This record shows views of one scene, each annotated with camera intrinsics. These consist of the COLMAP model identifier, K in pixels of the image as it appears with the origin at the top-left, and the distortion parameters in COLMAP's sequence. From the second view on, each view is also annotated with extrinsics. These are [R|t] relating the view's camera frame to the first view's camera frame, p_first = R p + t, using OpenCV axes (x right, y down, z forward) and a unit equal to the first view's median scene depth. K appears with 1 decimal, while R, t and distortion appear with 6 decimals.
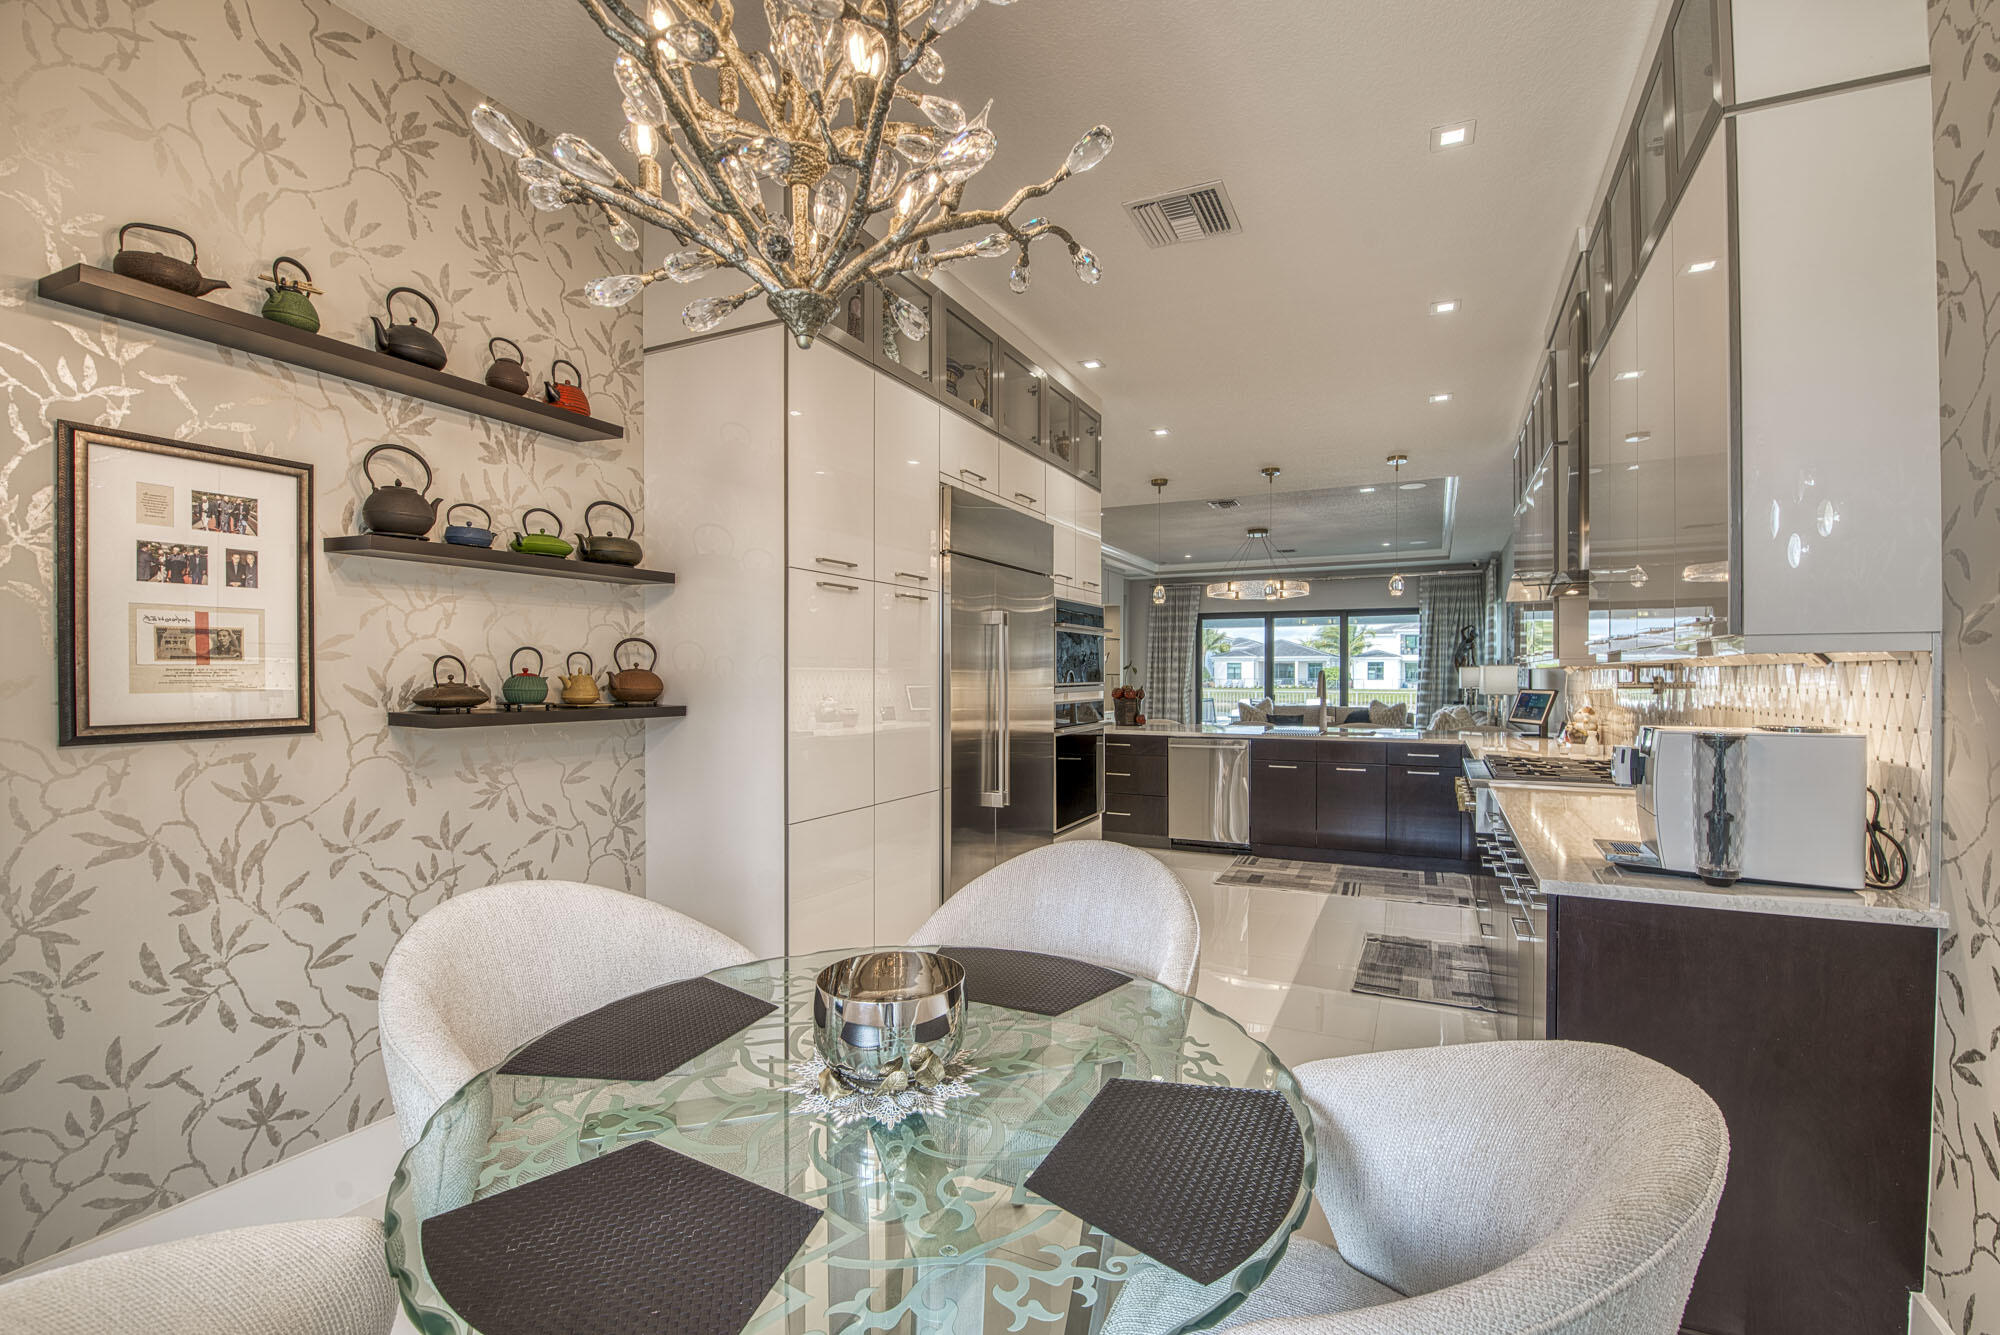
lens RADIAL K [[862.1, 0, 1025.2], [0, 862.1, 681.6], [0, 0, 1]] dist [-0.005036, -0.007925]
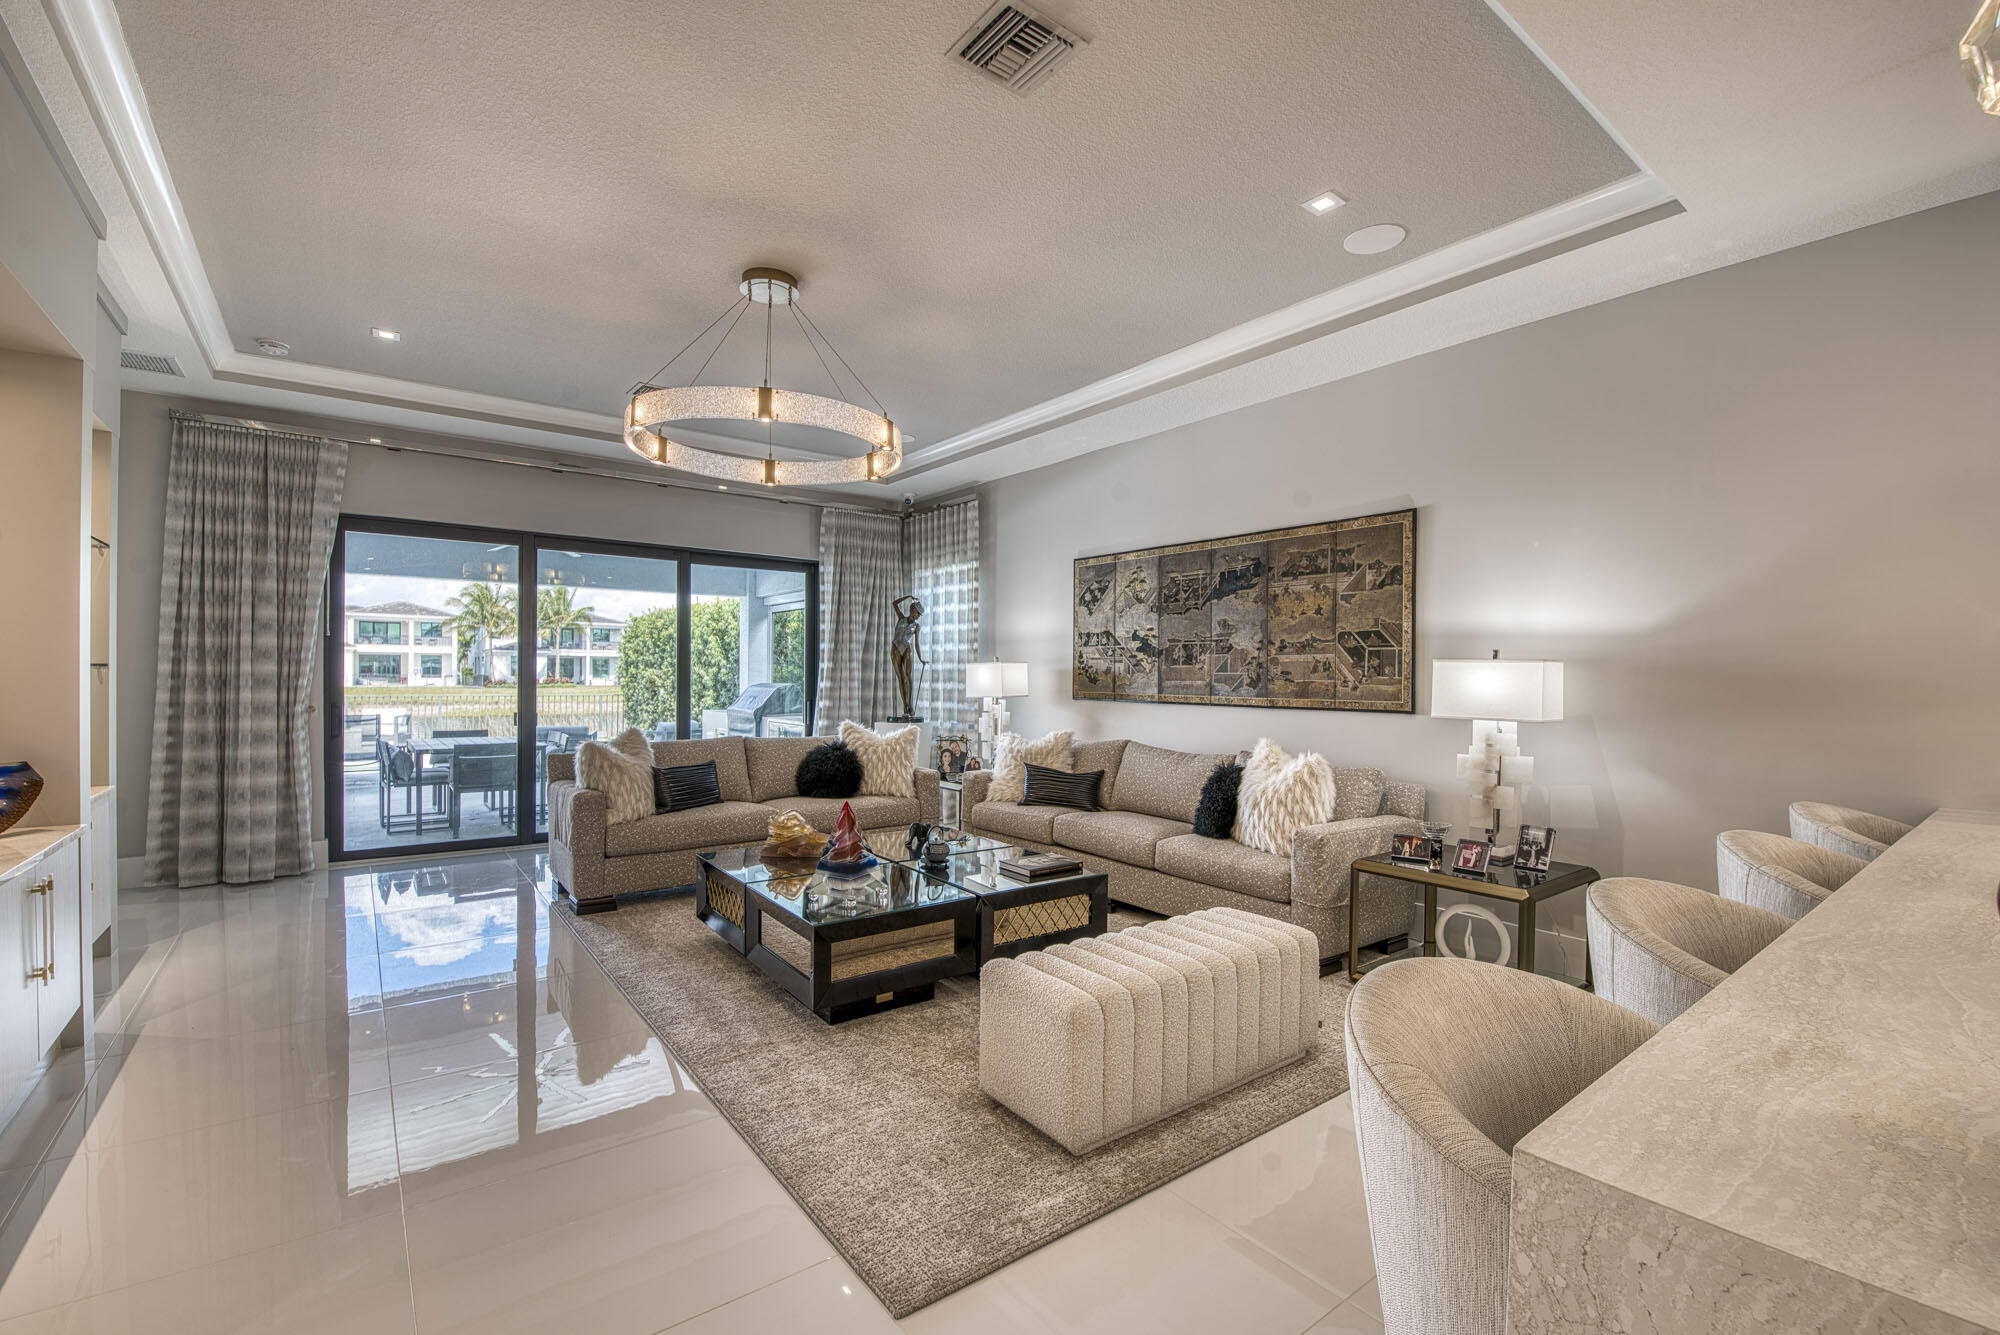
lens RADIAL K [[862.1, 0, 1021.0], [0, 862.1, 682.9], [0, 0, 1]] dist [-0.005036, -0.007925]
pose [[0.453980, -0.003628, 0.891004, -0.015121], [-0.002843, 0.999981, 0.005520, -0.010987], [-0.891007, -0.005039, 0.453961, 1.342186]]
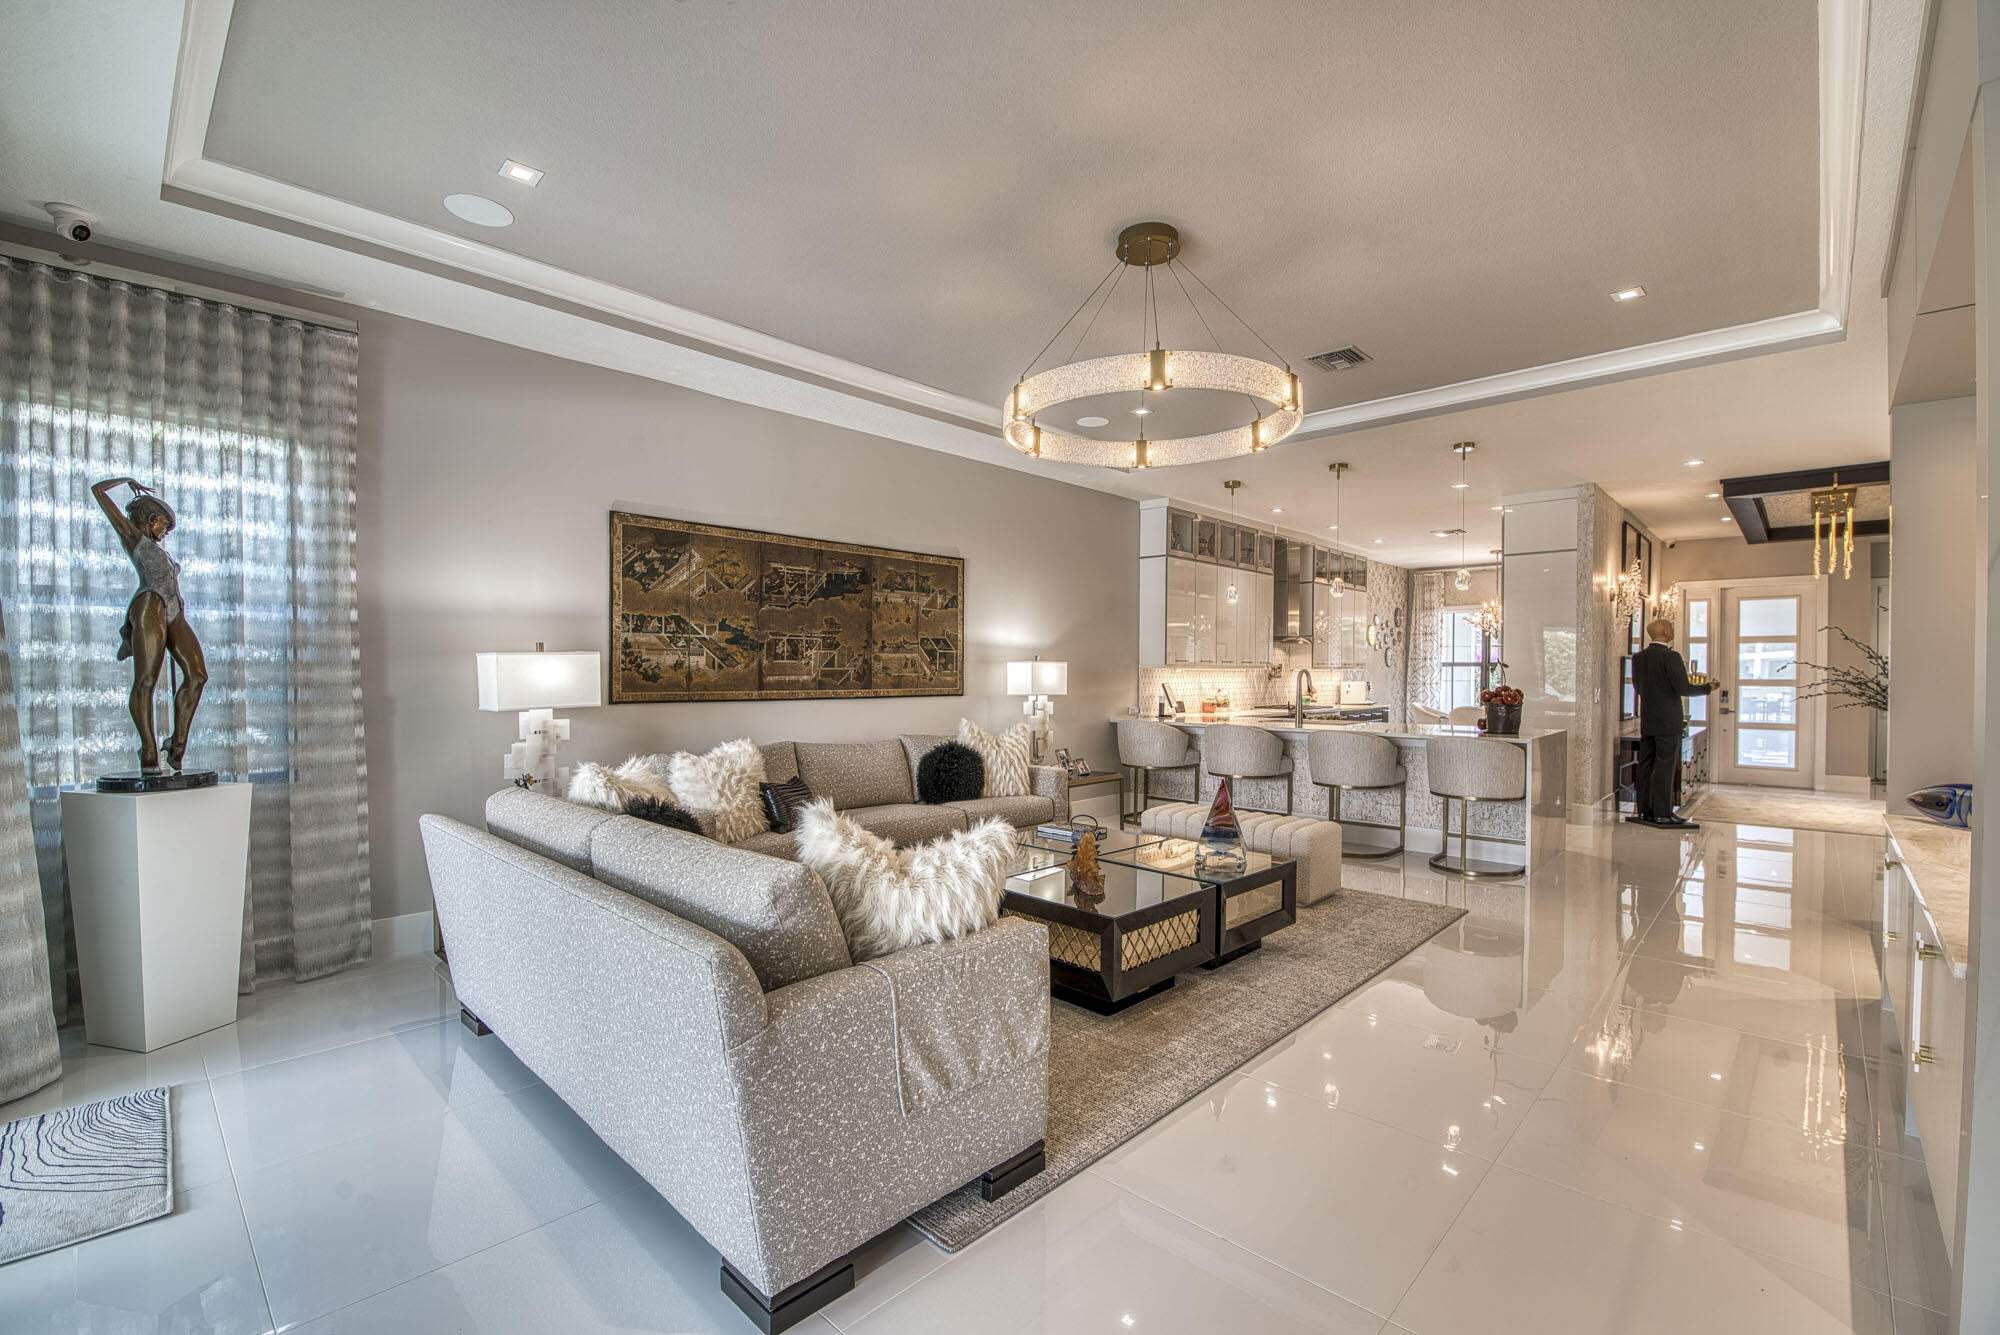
lens RADIAL K [[862.1, 0, 1016.2], [0, 862.1, 678.6], [0, 0, 1]] dist [-0.005036, -0.007925]
pose [[-0.952388, -0.004989, 0.304847, 0.397039], [-0.000162, 0.999874, 0.015858, -0.020706], [-0.304887, 0.015053, -0.952269, 2.427131]]
